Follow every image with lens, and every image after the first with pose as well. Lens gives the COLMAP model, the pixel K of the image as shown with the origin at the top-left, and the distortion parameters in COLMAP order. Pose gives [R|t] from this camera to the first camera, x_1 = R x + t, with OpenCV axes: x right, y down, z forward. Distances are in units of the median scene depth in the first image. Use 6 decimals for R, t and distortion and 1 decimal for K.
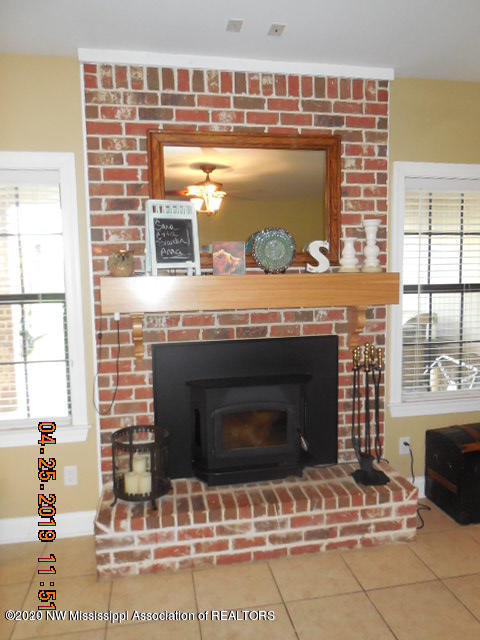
lens RADIAL K [[476.7, 0, 239.5], [0, 476.7, 324.1], [0, 0, 1]] dist [-0.004903, -0.009851]
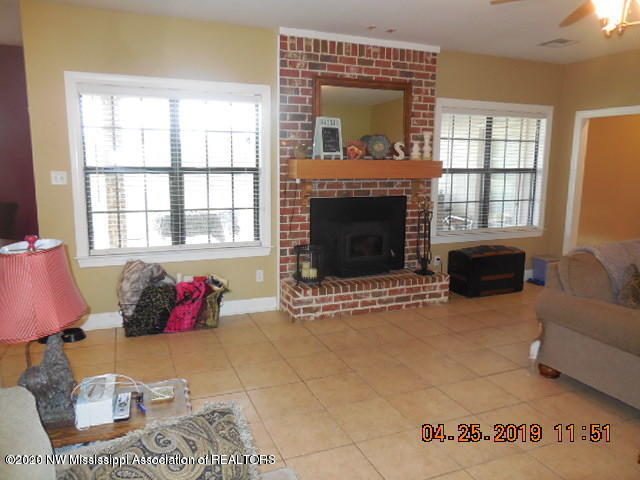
lens RADIAL K [[476.7, 0, 321.1], [0, 476.7, 237.2], [0, 0, 1]] dist [-0.004903, -0.009851]
pose [[0.977796, -0.004731, 0.209507, -0.528612], [-0.007219, 0.998391, 0.056239, 0.088628], [-0.209436, -0.056503, 0.976189, -0.747829]]
